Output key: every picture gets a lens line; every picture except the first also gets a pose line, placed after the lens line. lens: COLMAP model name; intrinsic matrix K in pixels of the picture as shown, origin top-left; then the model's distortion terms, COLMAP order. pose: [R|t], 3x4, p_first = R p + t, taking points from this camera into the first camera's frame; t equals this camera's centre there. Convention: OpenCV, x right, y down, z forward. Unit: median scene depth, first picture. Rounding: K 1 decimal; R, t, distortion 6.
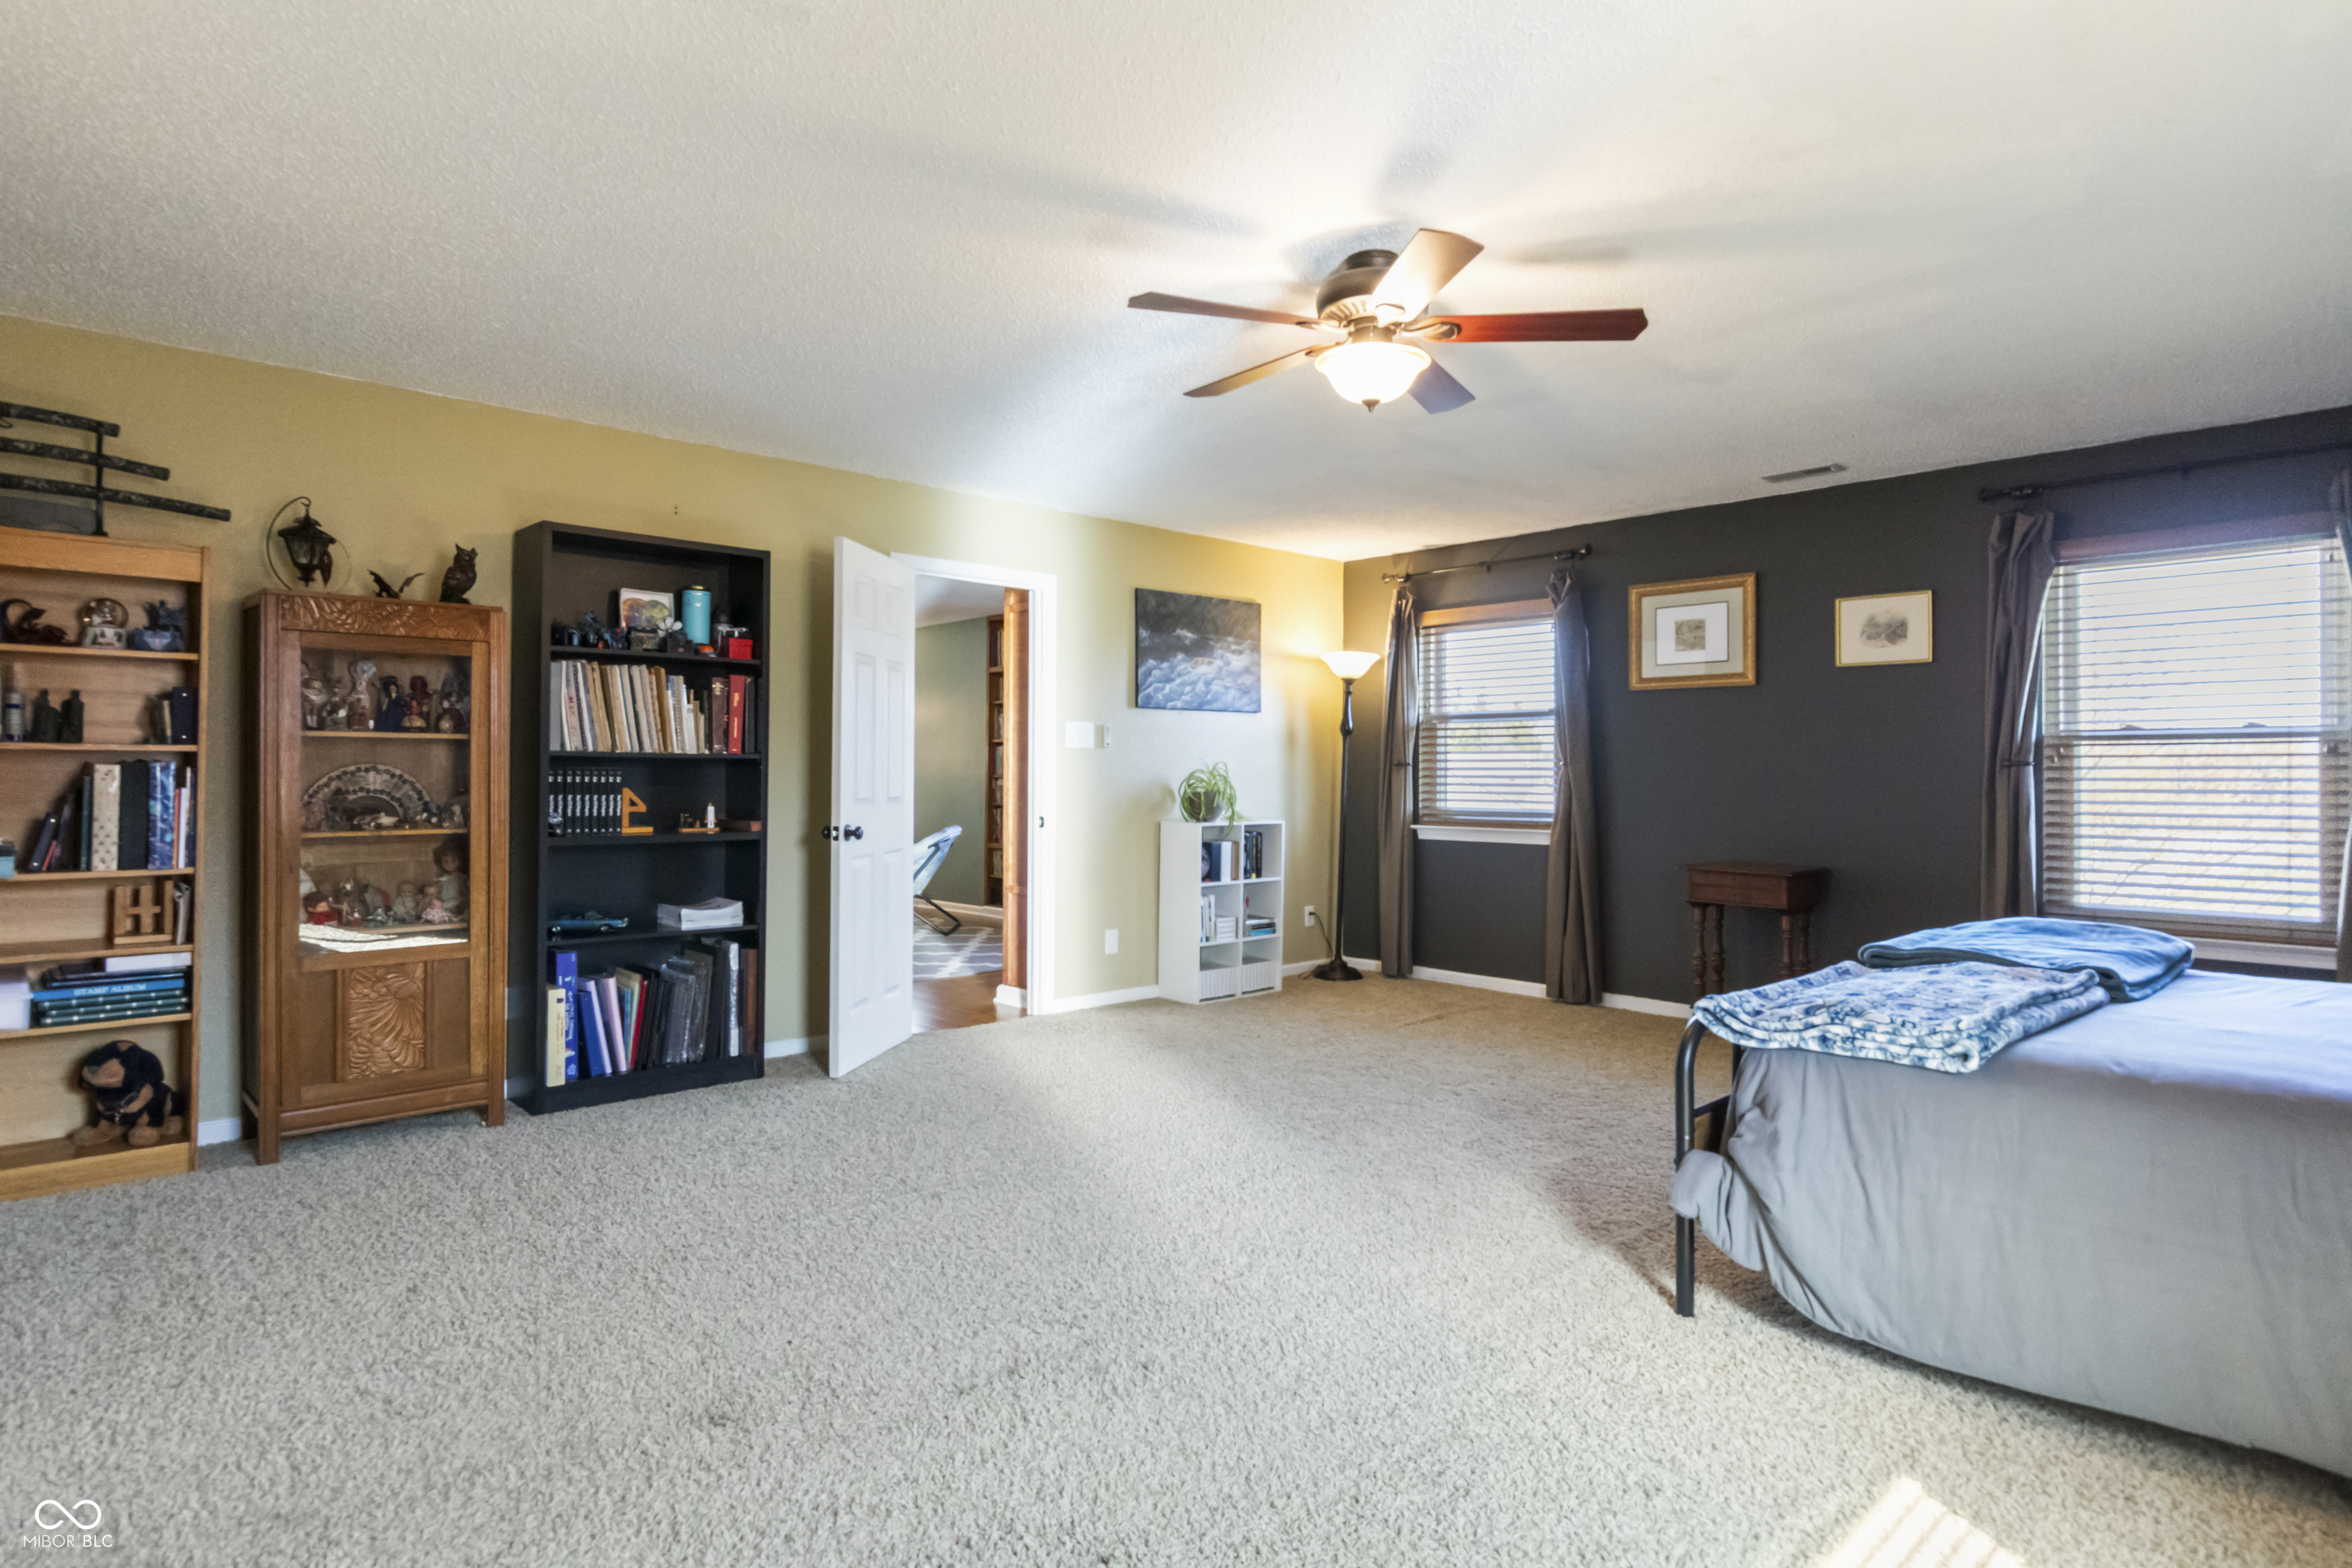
lens RADIAL K [[1275.0, 0, 1186.0], [0, 1275.0, 781.1], [0, 0, 1]] dist [0.001695, -0.000214]
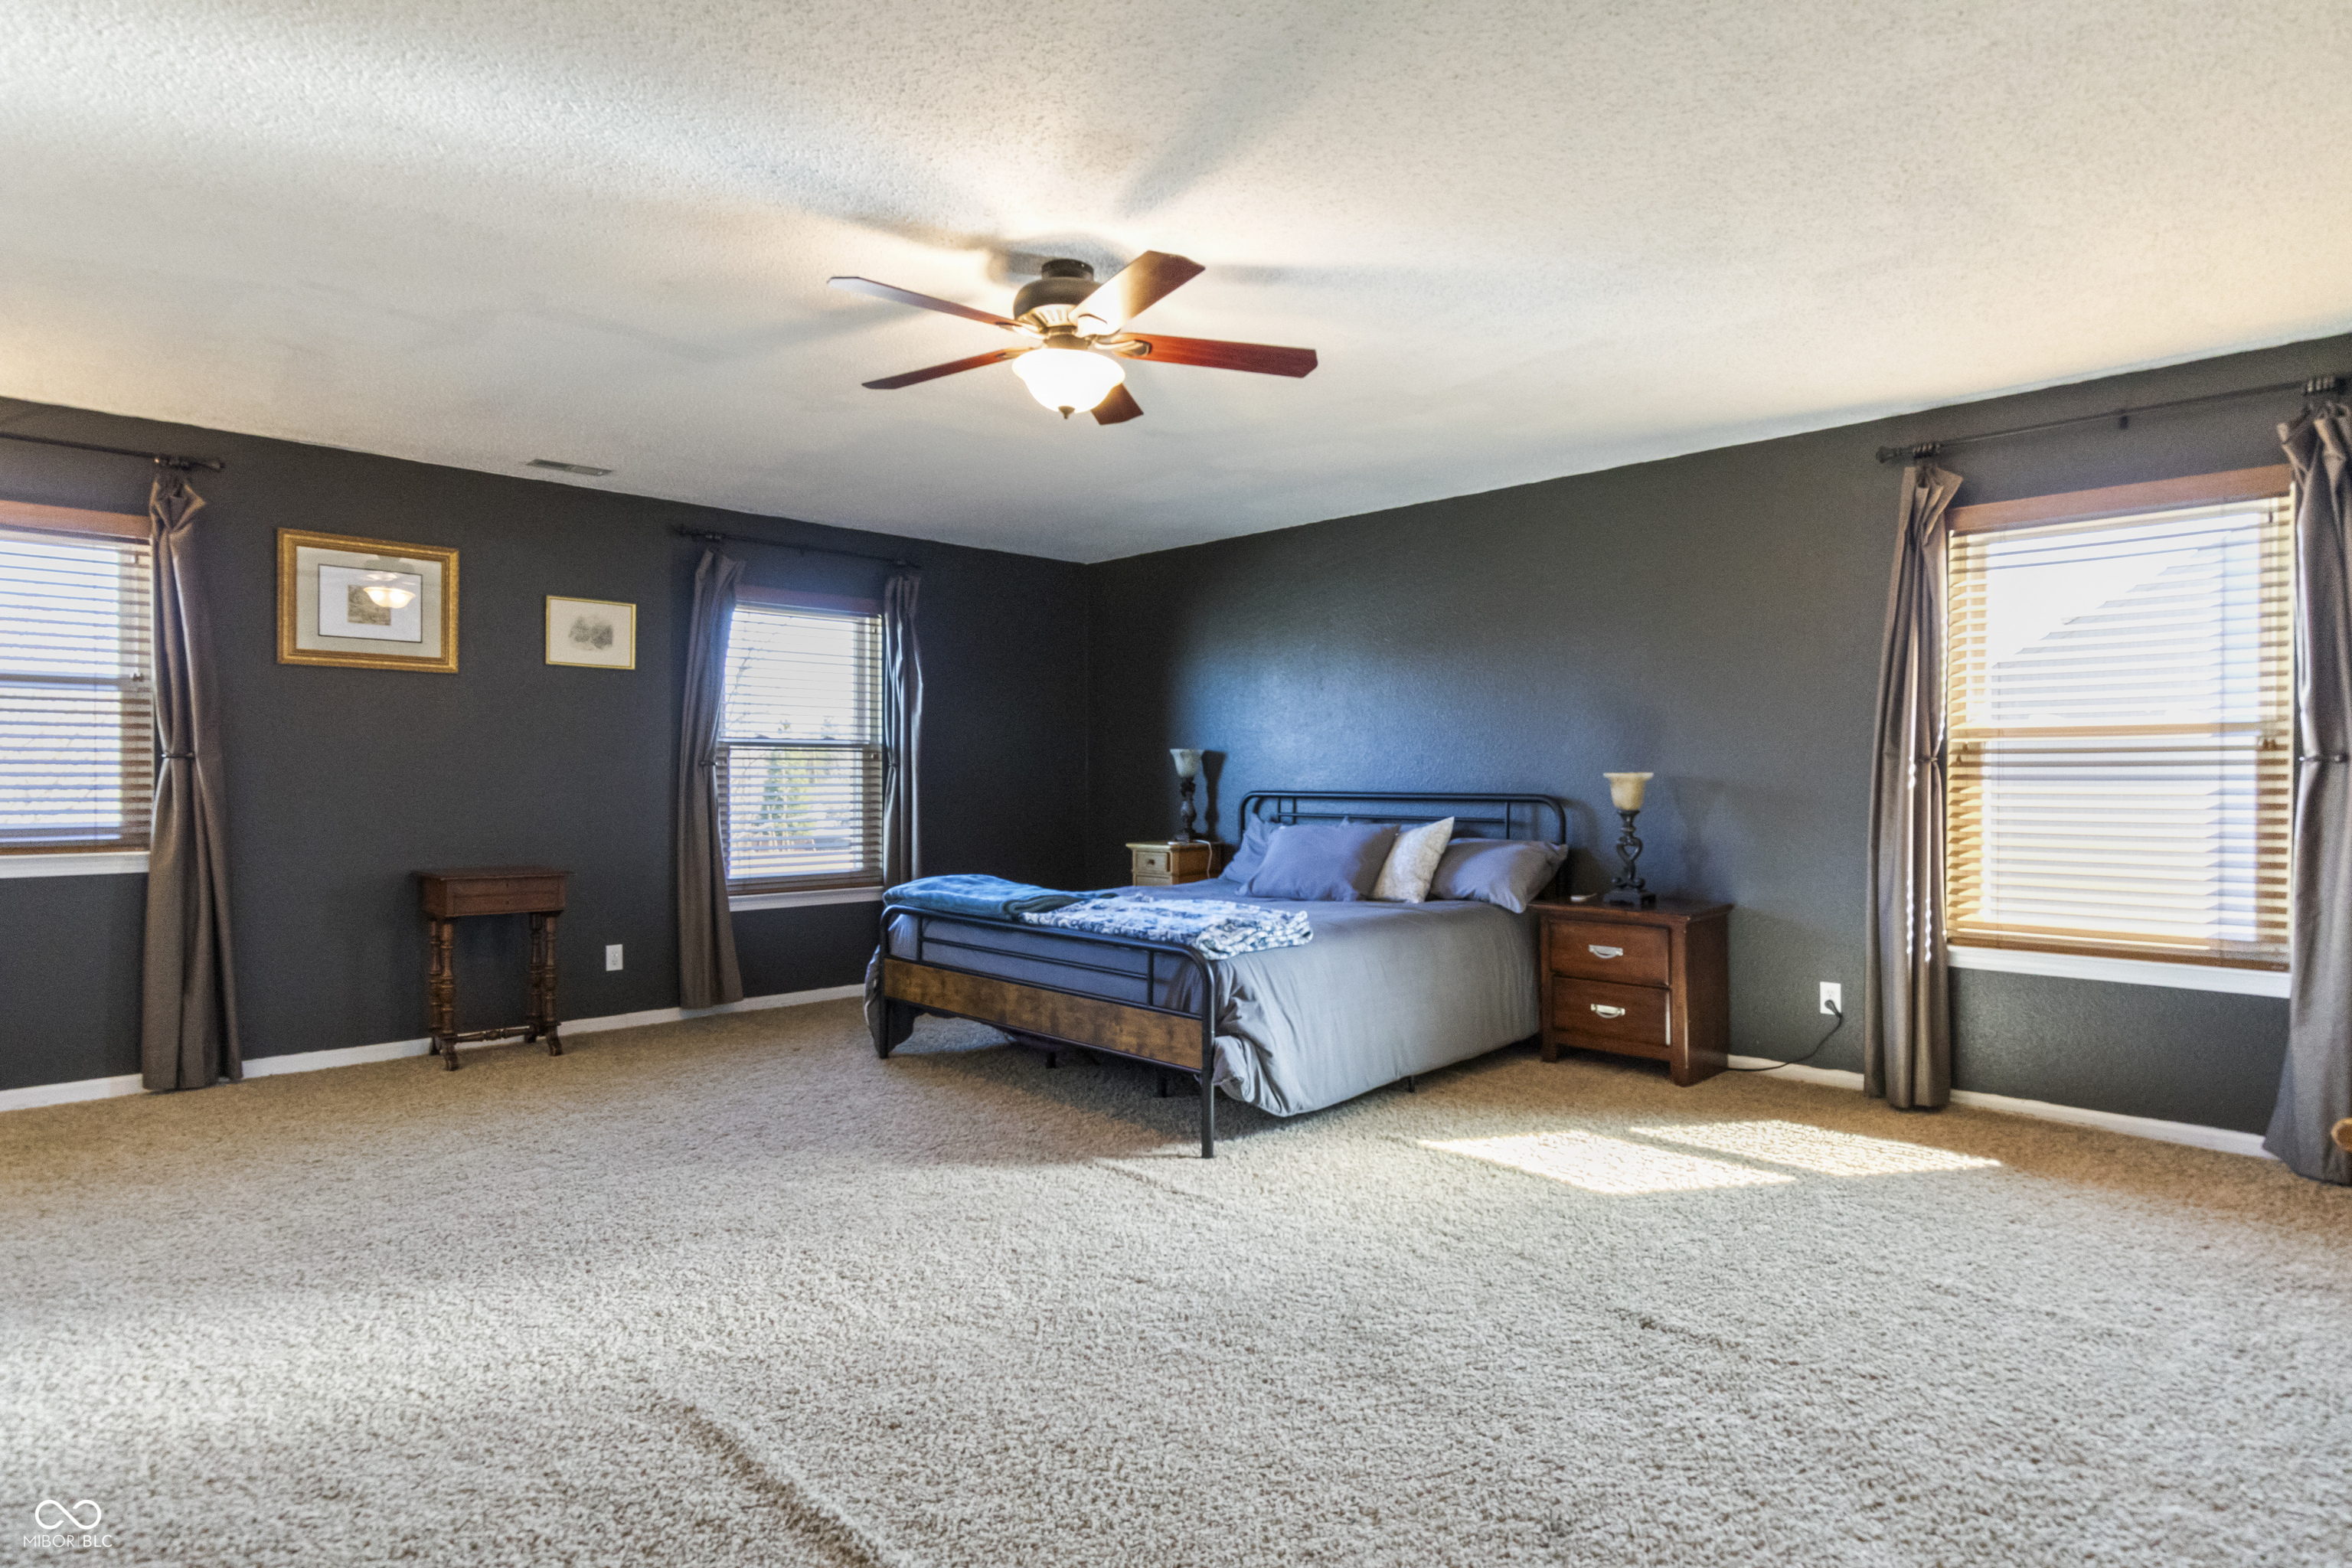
lens RADIAL K [[1275.0, 0, 1186.0], [0, 1275.0, 781.1], [0, 0, 1]] dist [0.001695, -0.000214]
pose [[-0.023266, -0.004866, 0.999717, -0.512221], [0.003459, 0.999982, 0.004948, -0.001462], [-0.999723, 0.003573, -0.023249, 0.541847]]
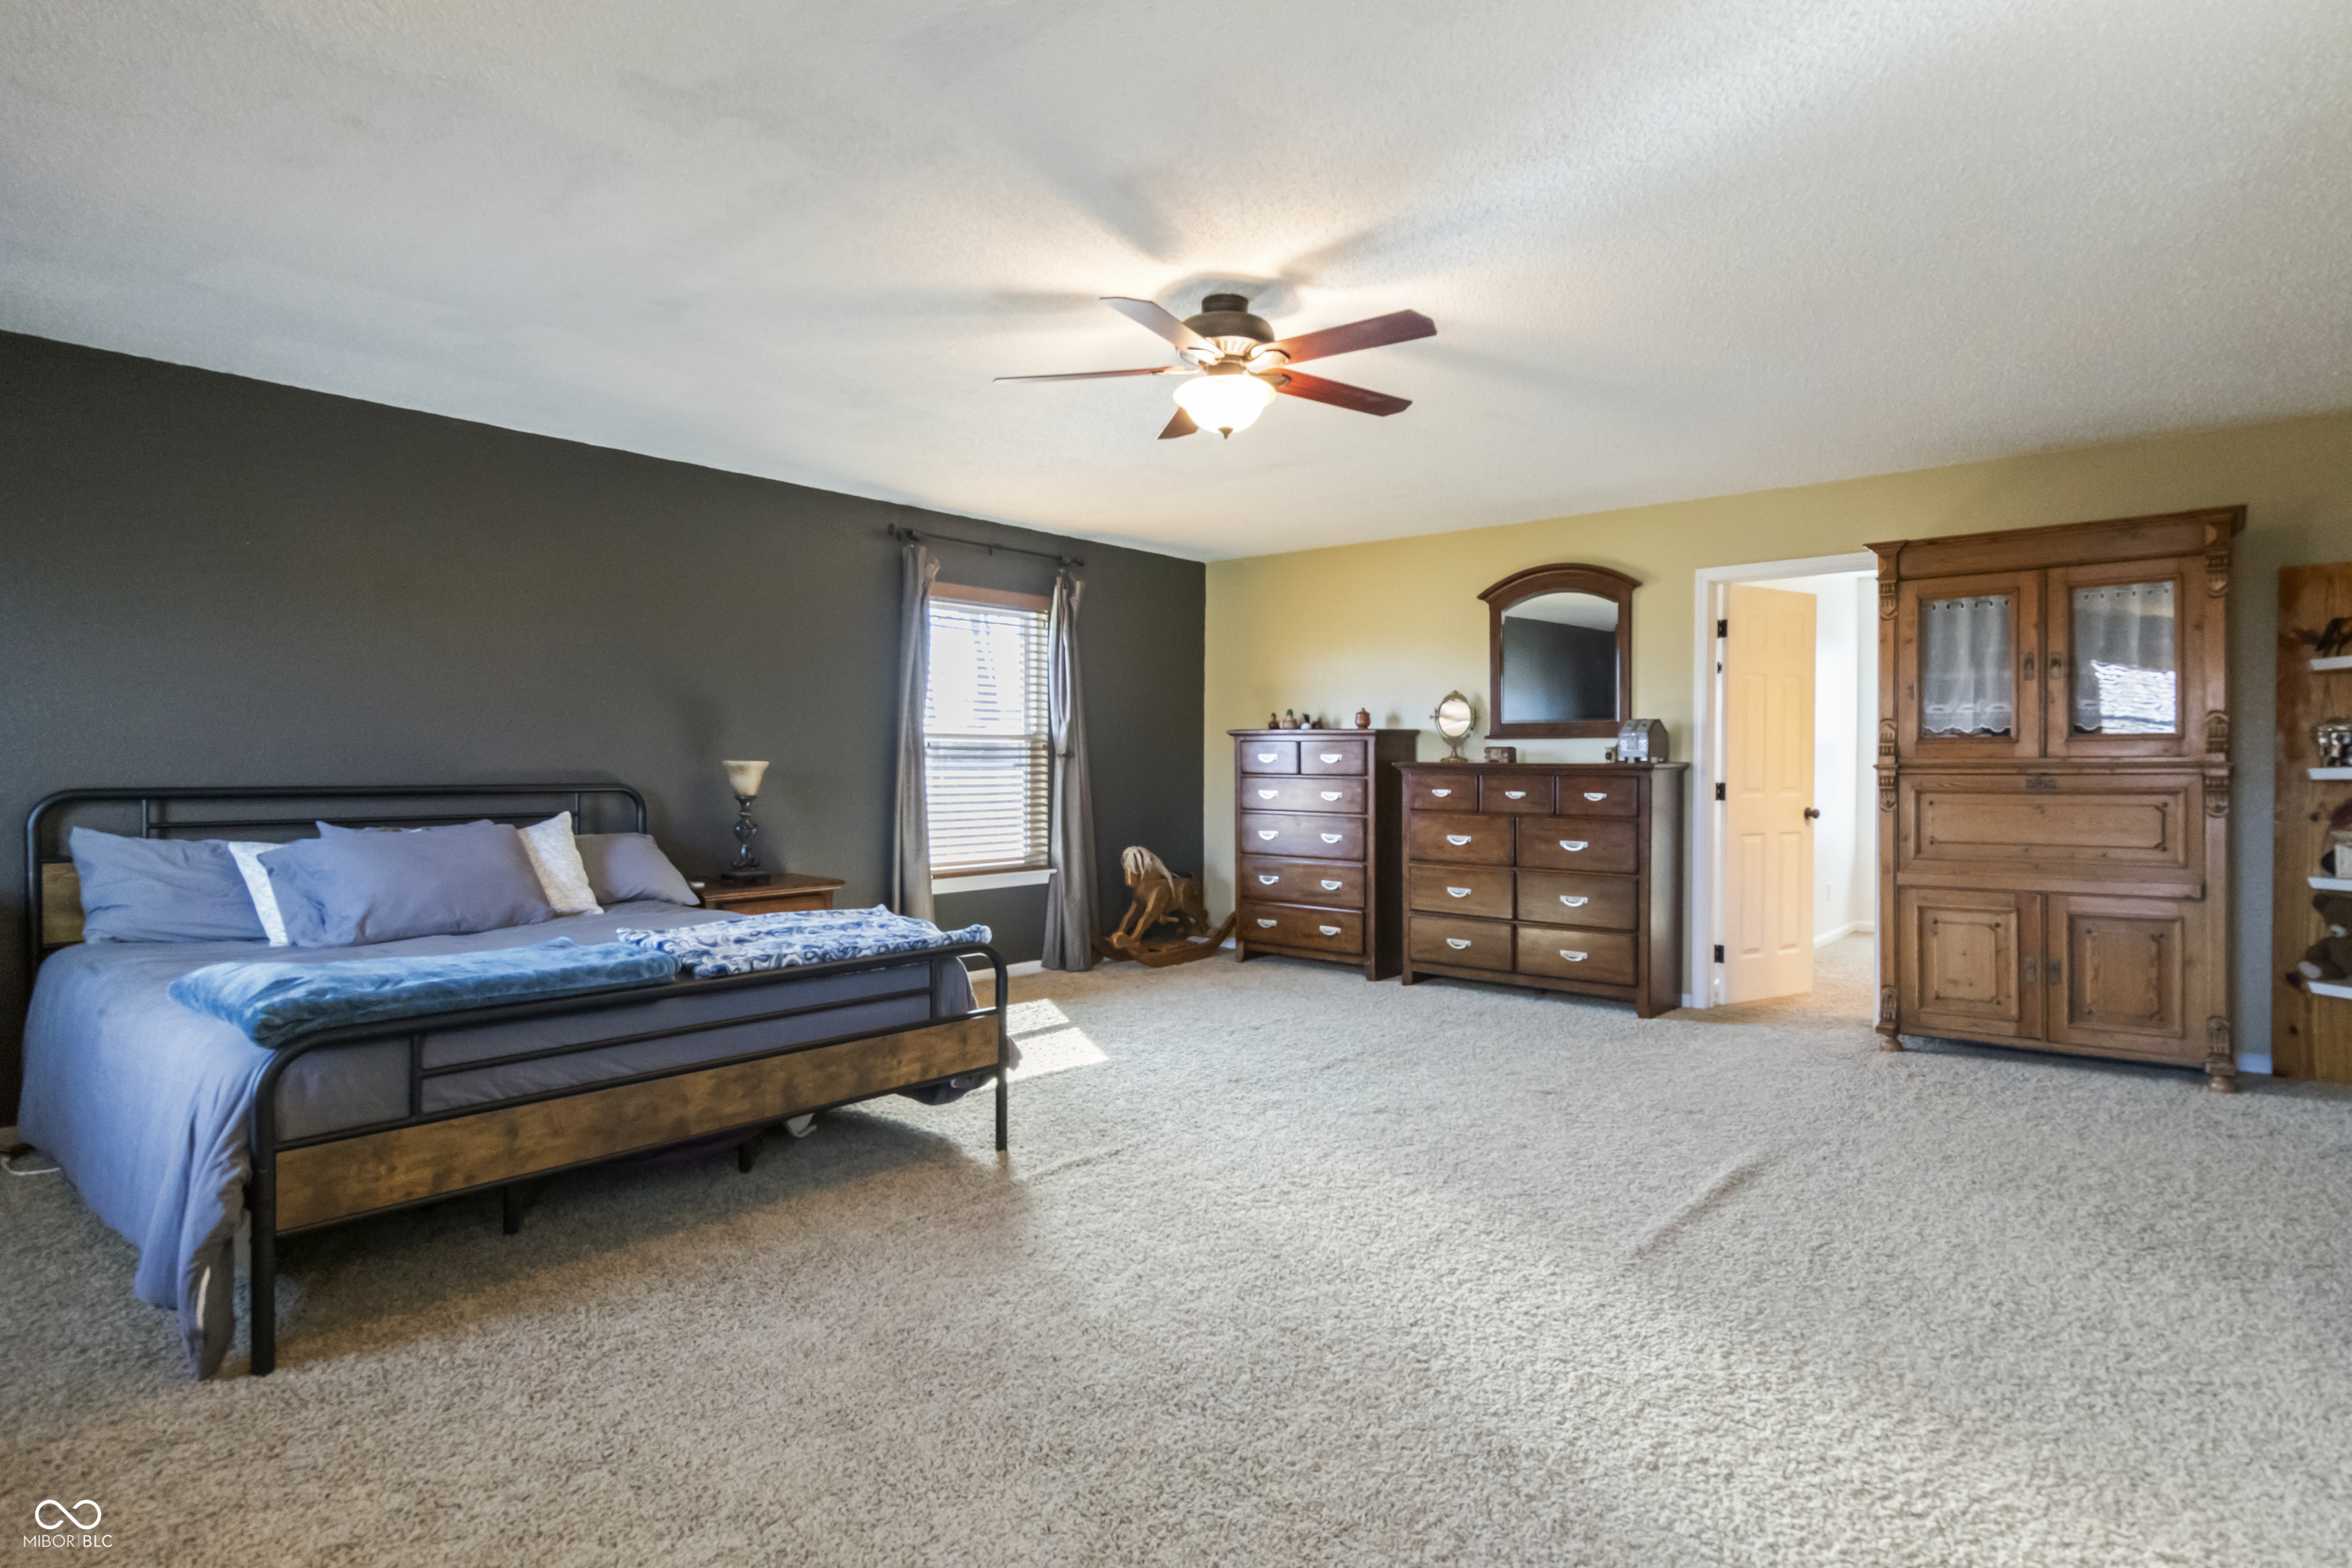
lens RADIAL K [[1275.0, 0, 1186.0], [0, 1275.0, 781.1], [0, 0, 1]] dist [0.001695, -0.000214]
pose [[-0.993490, -0.003270, -0.113870, 0.182568], [-0.005370, 0.999821, 0.018145, -0.006236], [0.113791, 0.018639, -0.993330, 1.233468]]
